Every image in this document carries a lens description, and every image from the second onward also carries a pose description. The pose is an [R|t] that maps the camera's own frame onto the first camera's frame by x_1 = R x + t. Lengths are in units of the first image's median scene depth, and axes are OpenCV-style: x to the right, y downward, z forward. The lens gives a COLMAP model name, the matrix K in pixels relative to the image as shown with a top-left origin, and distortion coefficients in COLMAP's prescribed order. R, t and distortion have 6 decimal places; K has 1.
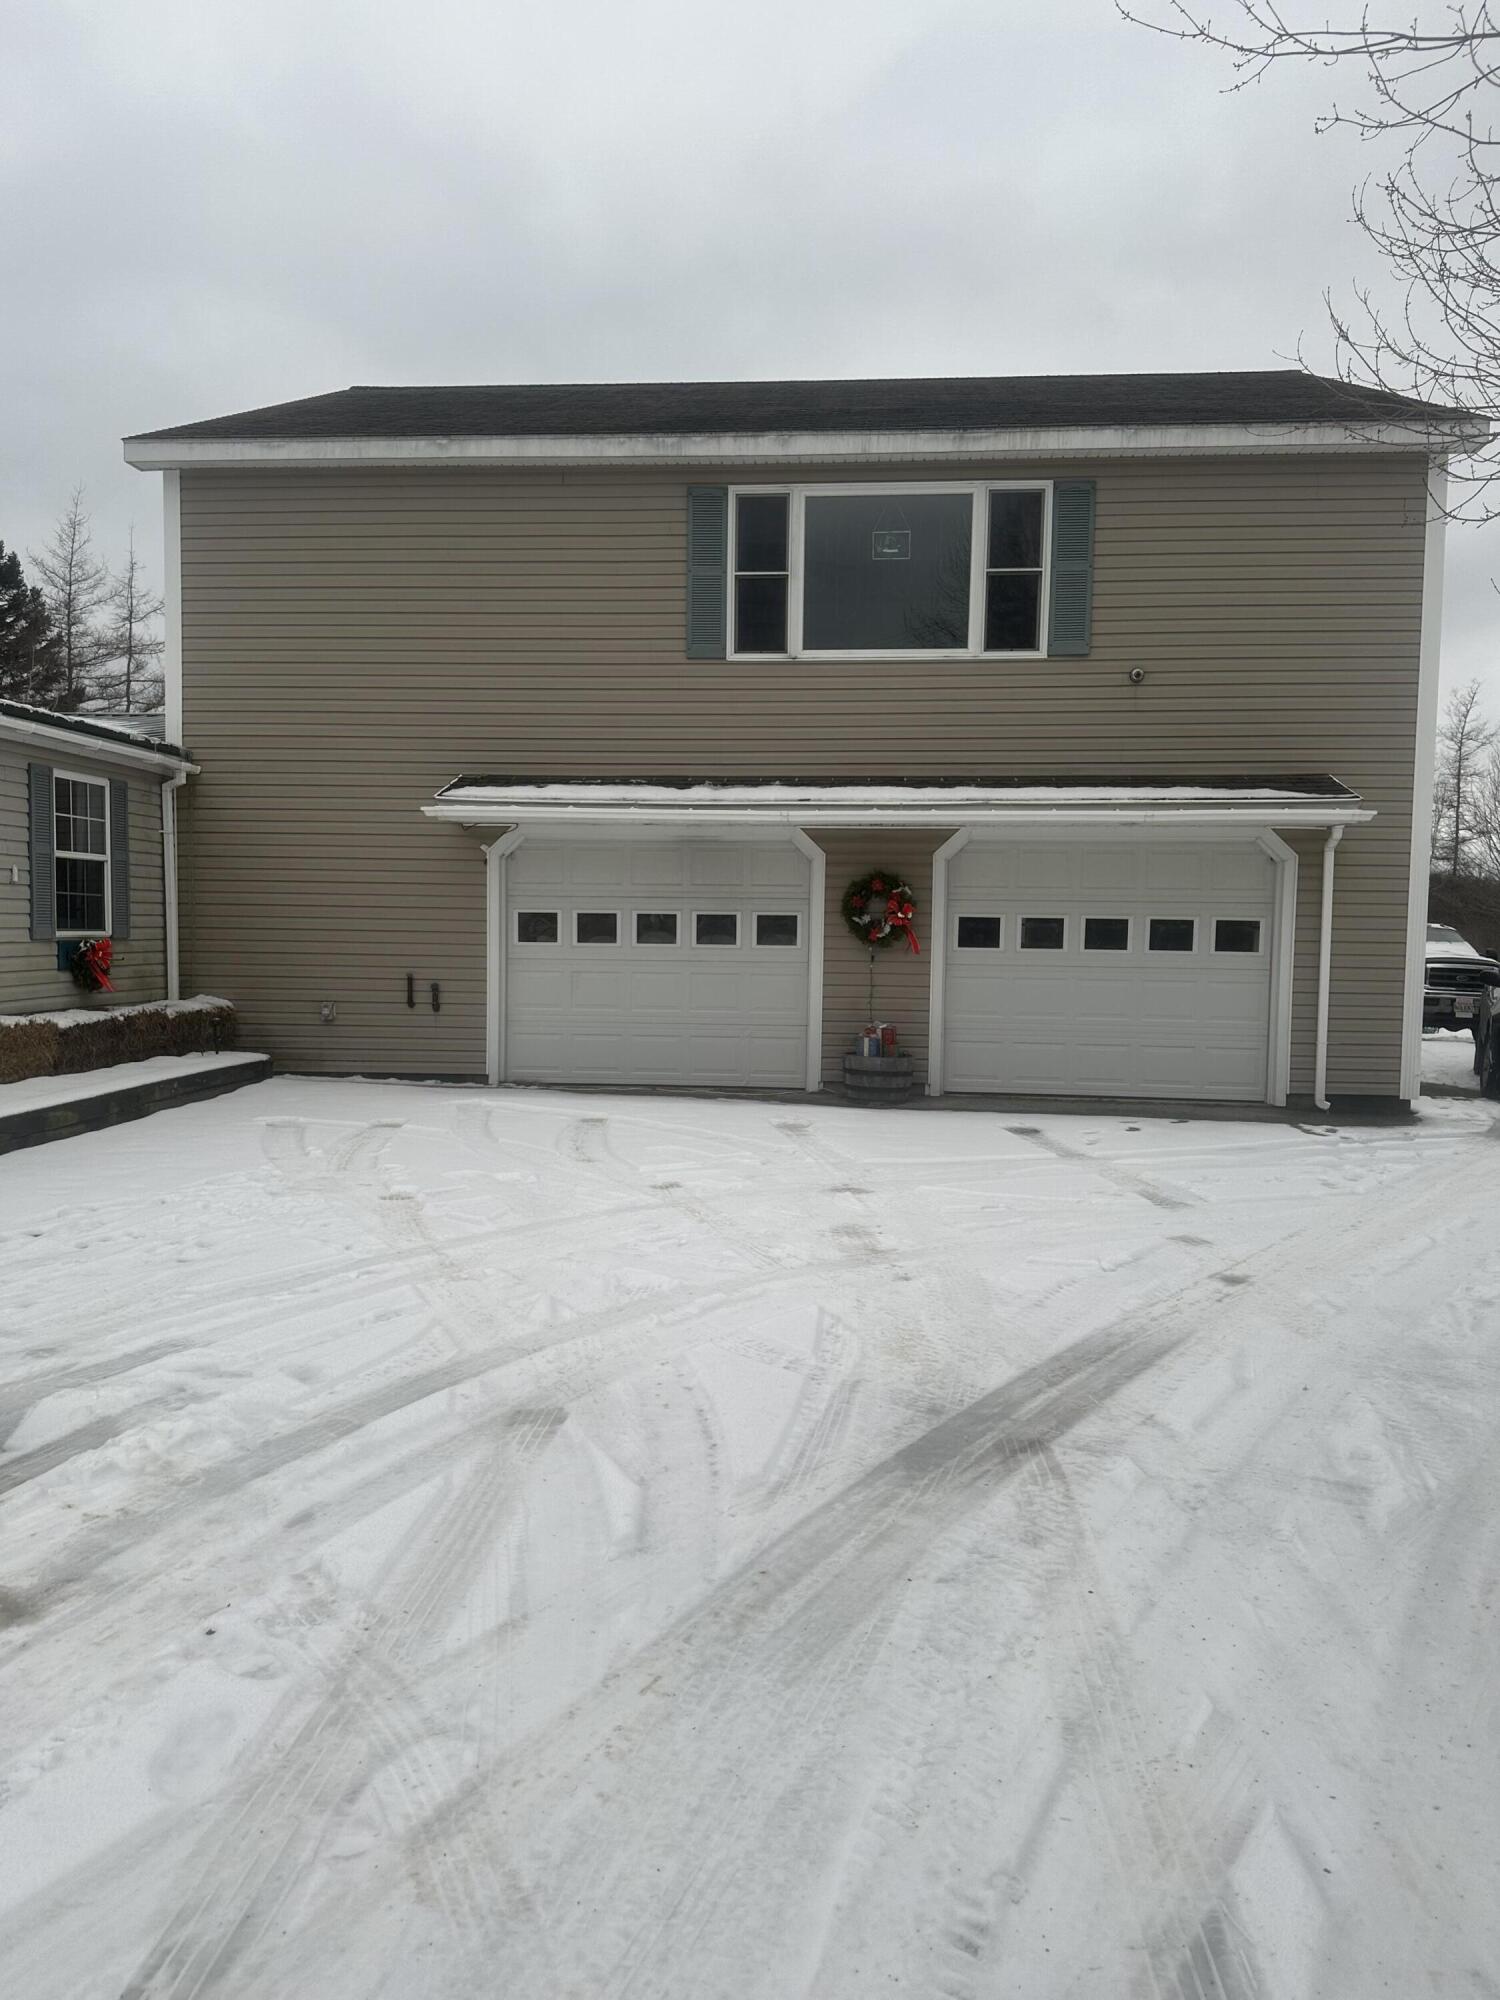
lens RADIAL K [[1457.7, 0, 730.4], [0, 1457.7, 1008.9], [0, 0, 1]] dist [0.107494, -0.005939]
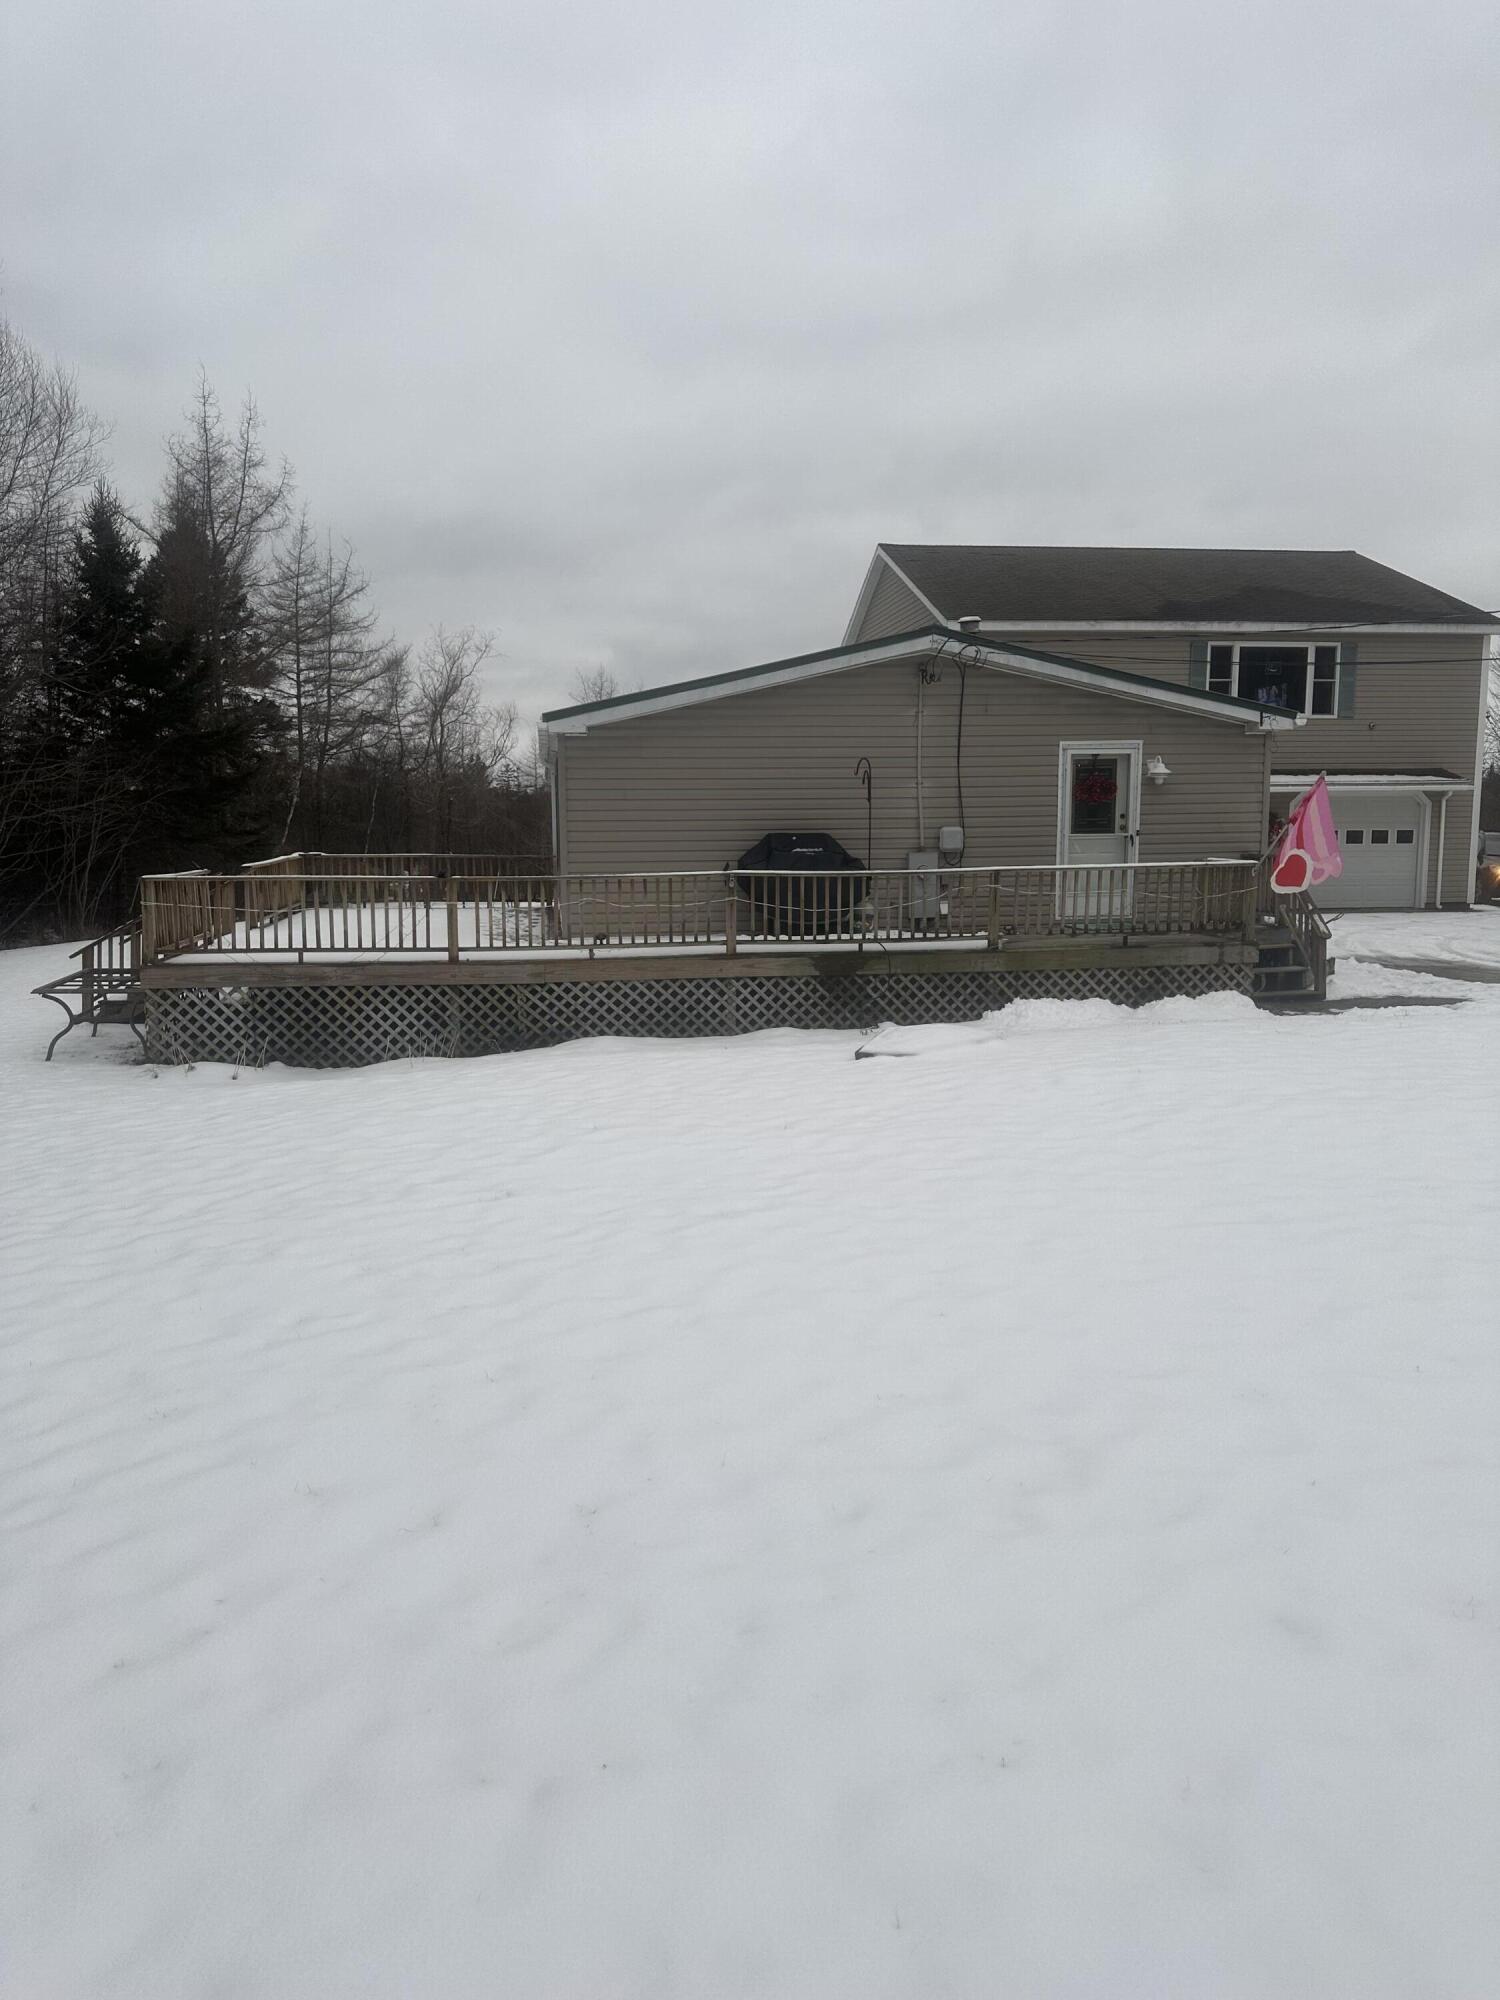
lens RADIAL K [[1420.6, 0, 749.2], [0, 1420.6, 1008.4], [0, 0, 1]] dist [0.080680, -0.046495]
pose [[0.967836, -0.054959, 0.245504, -1.237920], [0.037547, 0.996472, 0.075052, 0.011235], [-0.248763, -0.063420, 0.966486, -0.969906]]
